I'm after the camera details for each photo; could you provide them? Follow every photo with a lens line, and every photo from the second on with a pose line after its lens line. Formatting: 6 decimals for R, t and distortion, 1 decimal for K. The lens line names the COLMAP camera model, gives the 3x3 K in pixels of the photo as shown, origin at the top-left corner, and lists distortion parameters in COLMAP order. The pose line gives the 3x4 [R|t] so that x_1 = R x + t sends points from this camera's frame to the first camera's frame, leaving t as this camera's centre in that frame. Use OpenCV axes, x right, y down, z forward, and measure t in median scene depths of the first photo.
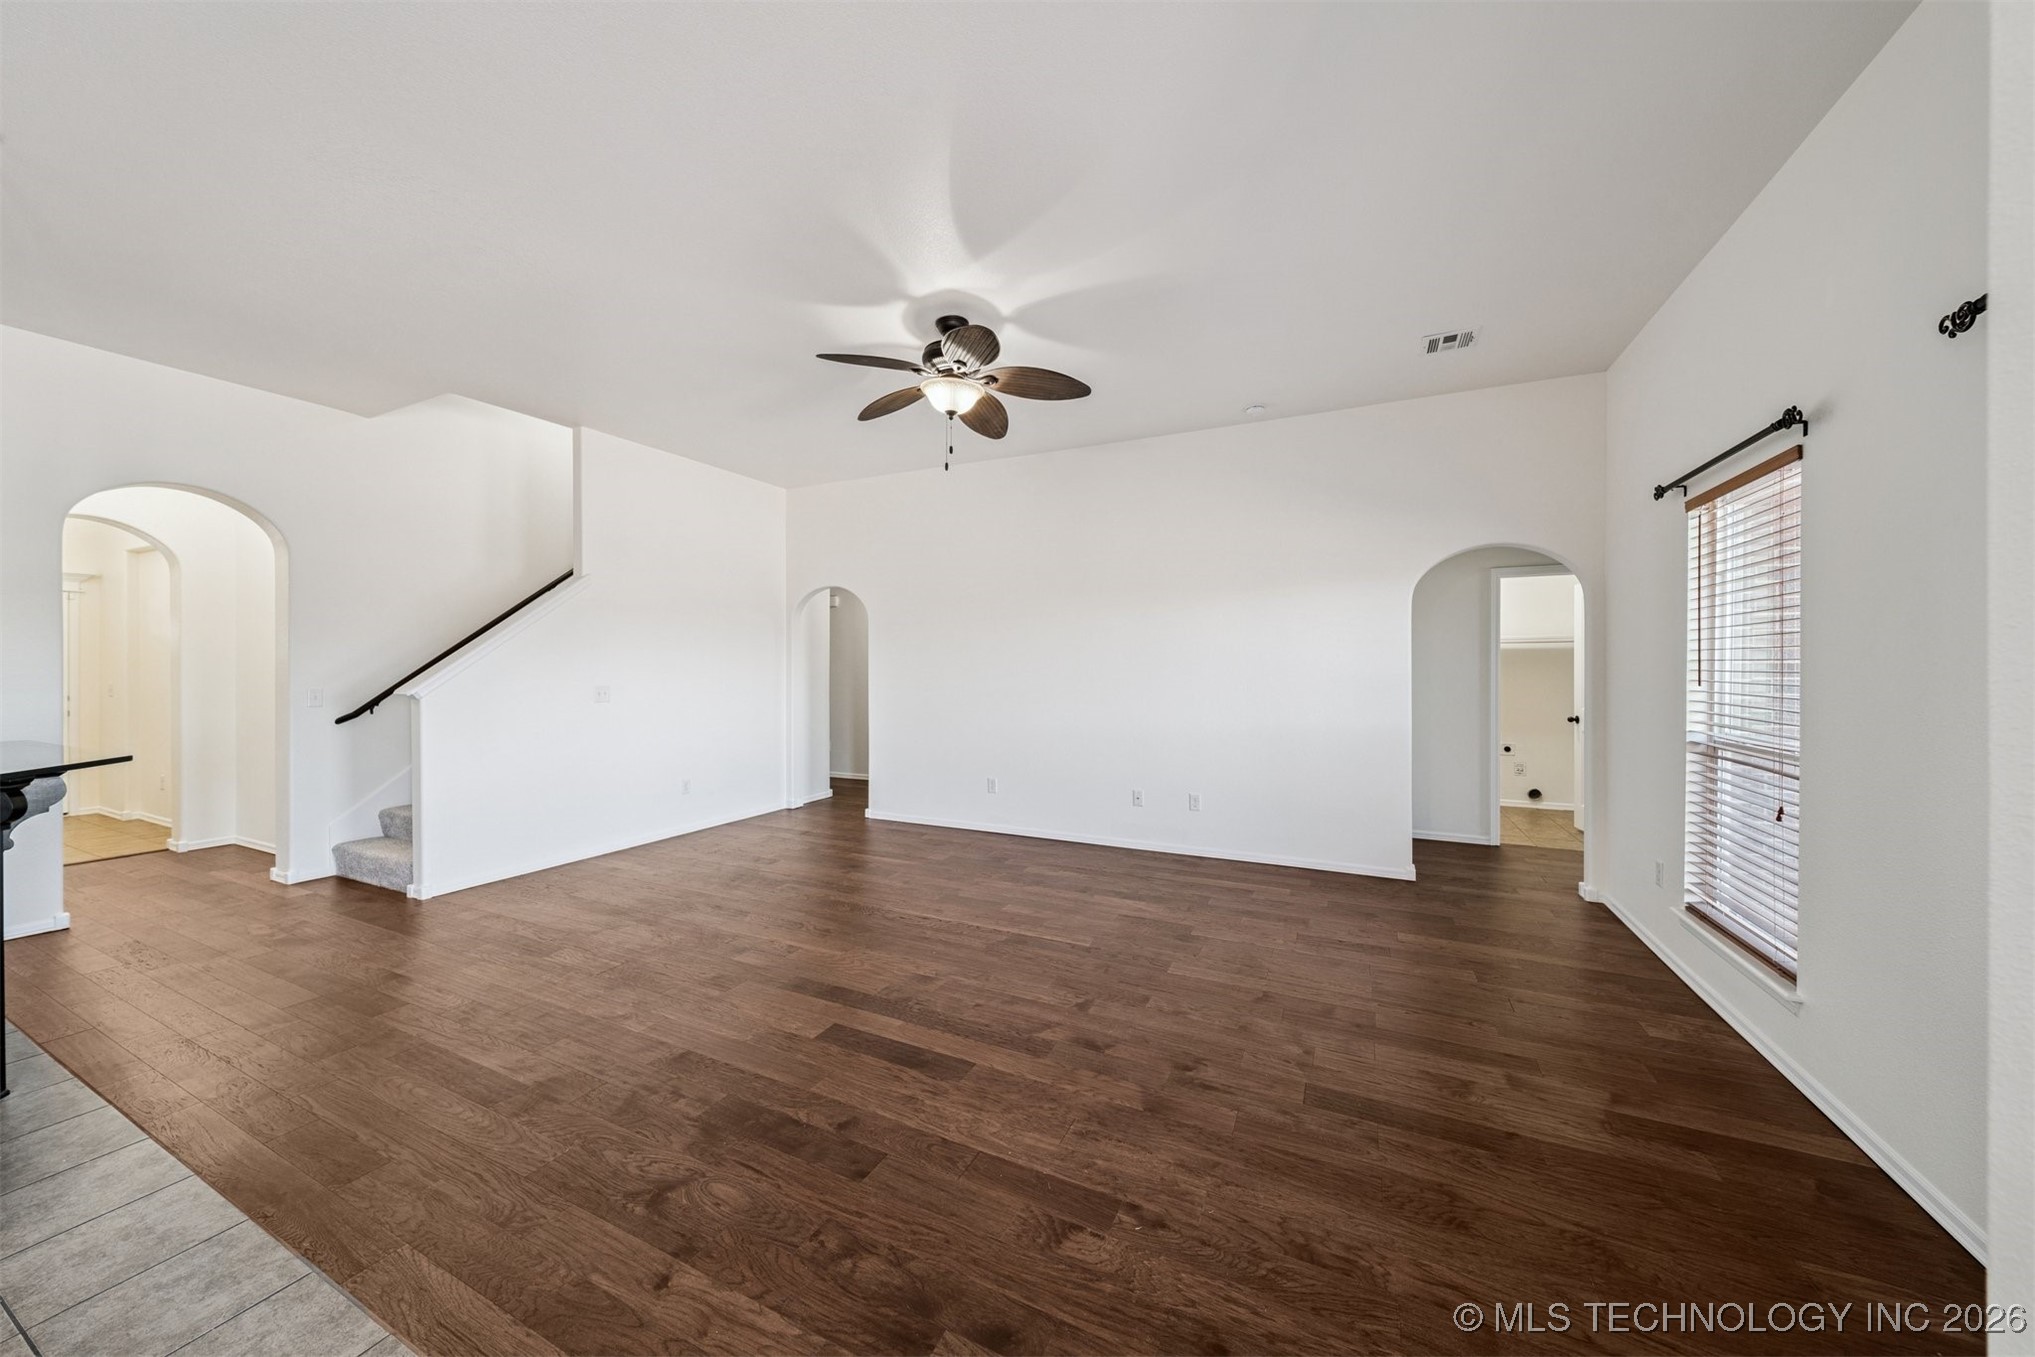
lens RADIAL K [[713.5, 0, 1007.6], [0, 713.5, 661.4], [0, 0, 1]] dist [0.010394, -0.002586]
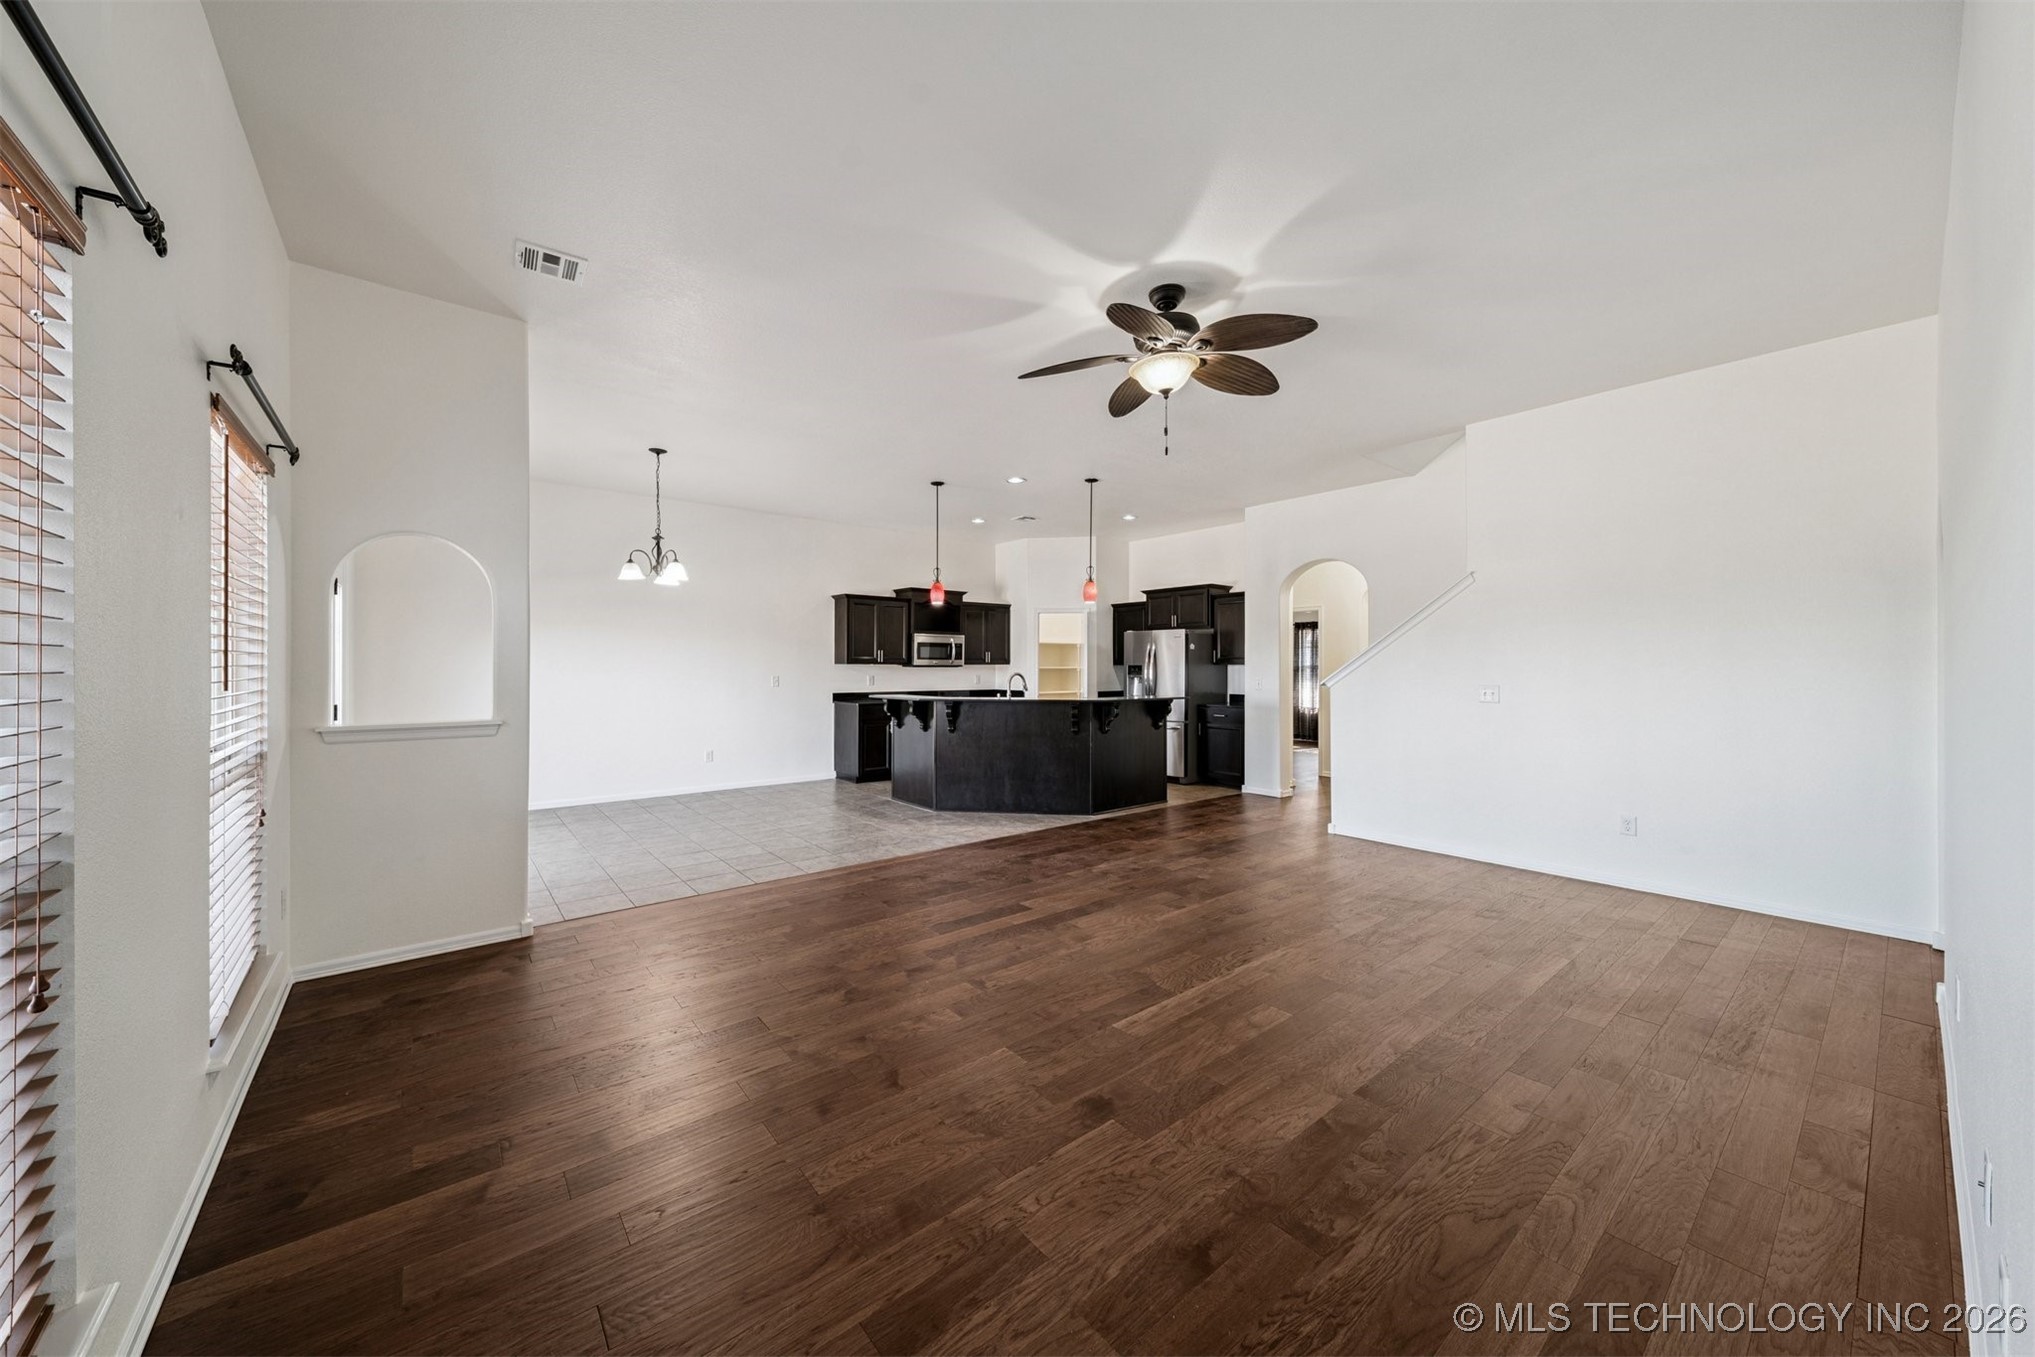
lens RADIAL K [[713.5, 0, 993.8], [0, 713.5, 661.1], [0, 0, 1]] dist [0.010394, -0.002586]
pose [[-0.437698, -0.006681, -0.899097, 0.831639], [0.008416, 0.999898, -0.011527, 0.011427], [0.899083, -0.012612, -0.437597, 1.177599]]
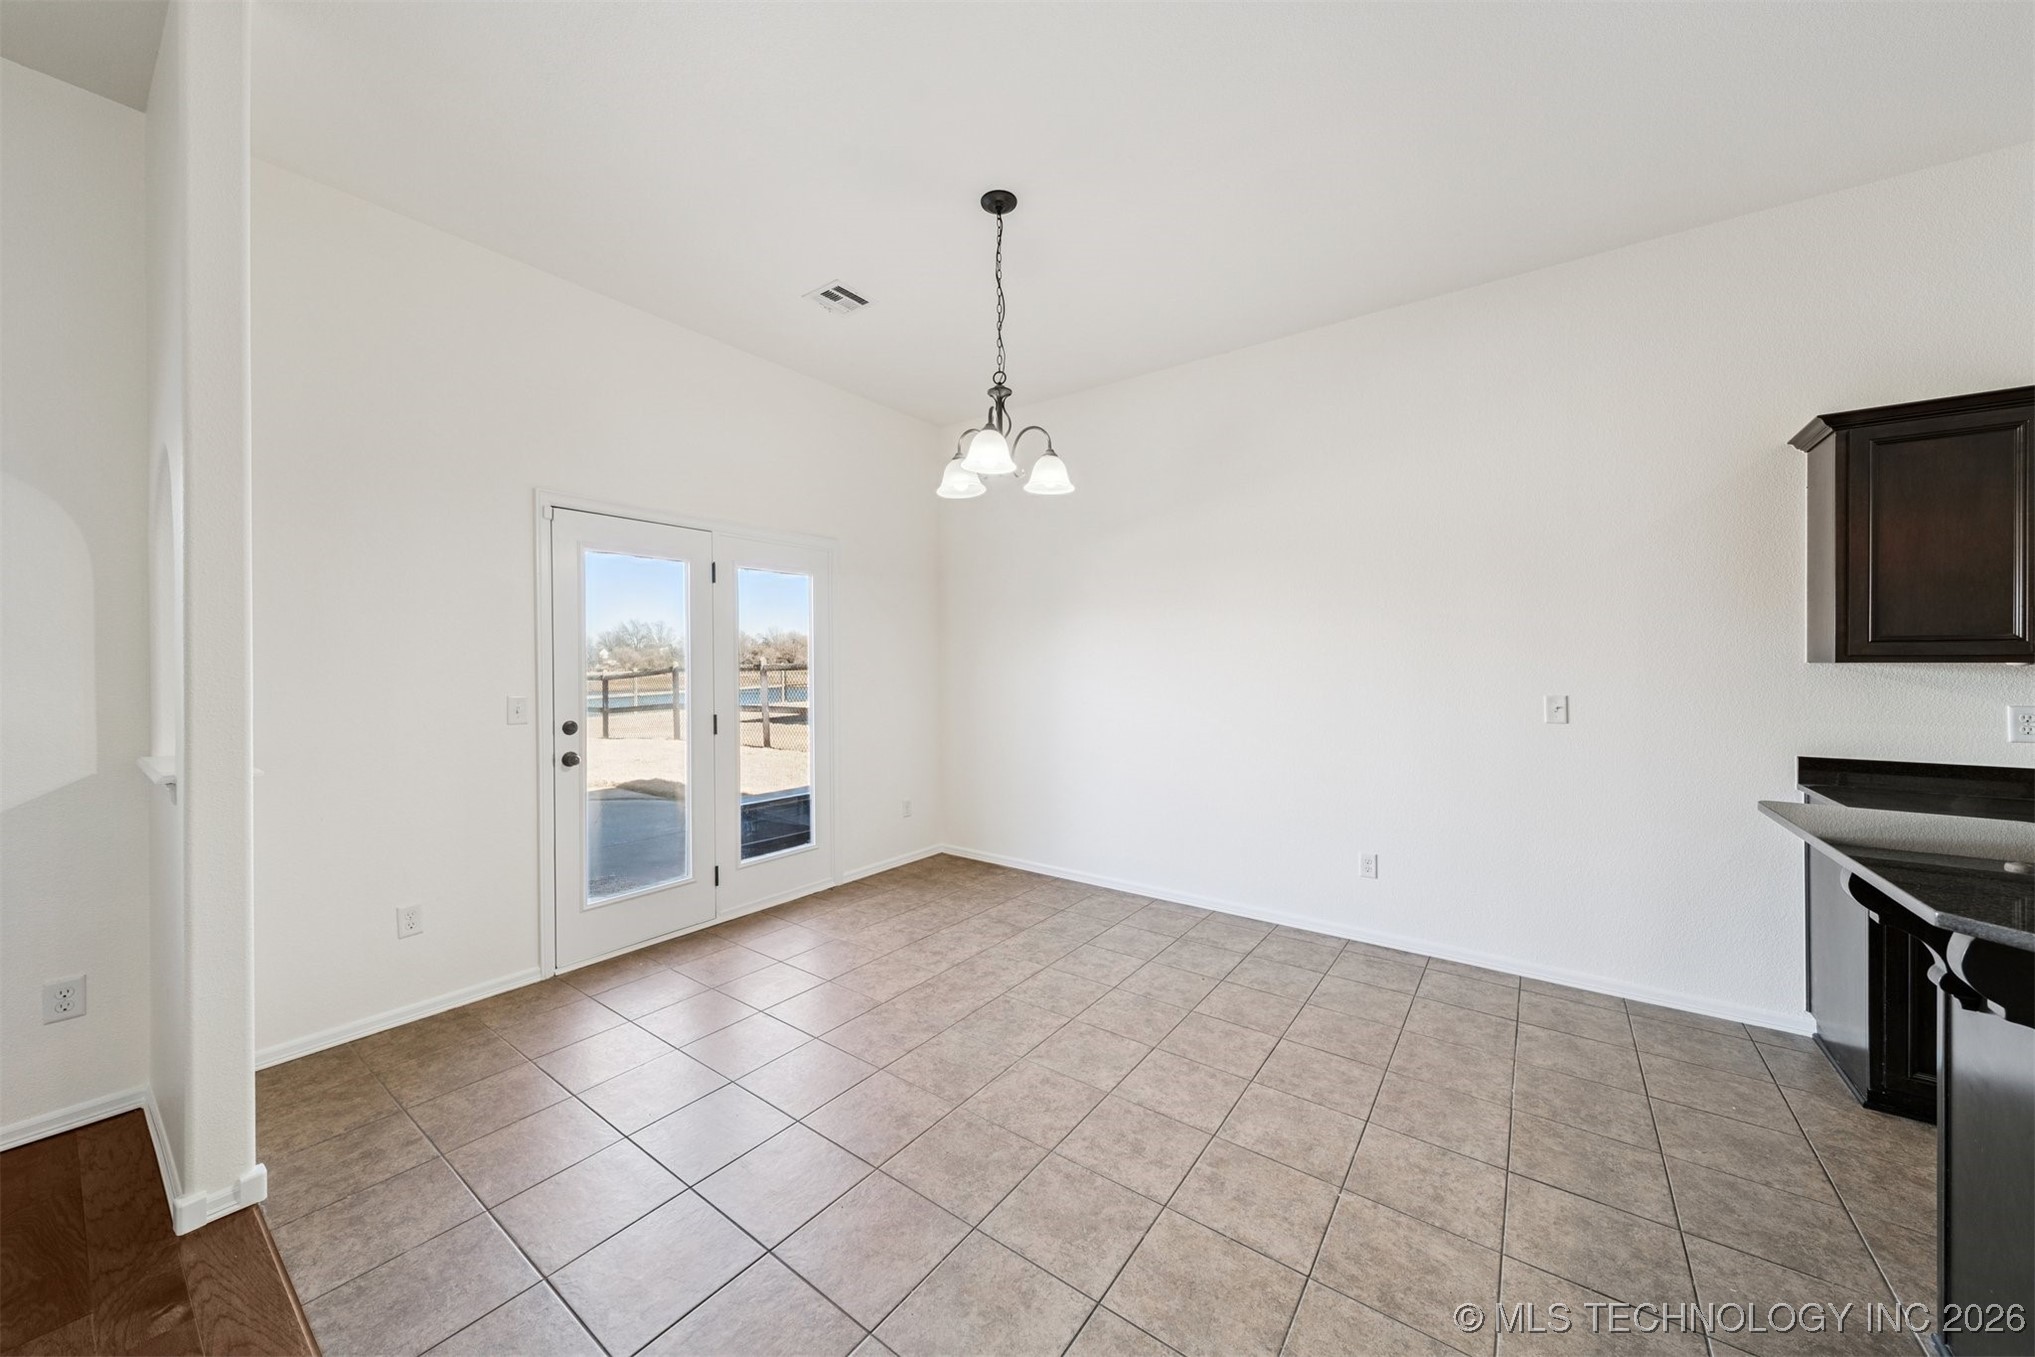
lens RADIAL K [[713.5, 0, 1005.9], [0, 713.5, 666.6], [0, 0, 1]] dist [0.010394, -0.002586]
pose [[-0.983403, -0.000417, 0.181434, -0.401656], [-0.002340, 0.999943, -0.010382, 0.003150], [-0.181420, -0.010635, -0.983348, 0.532568]]
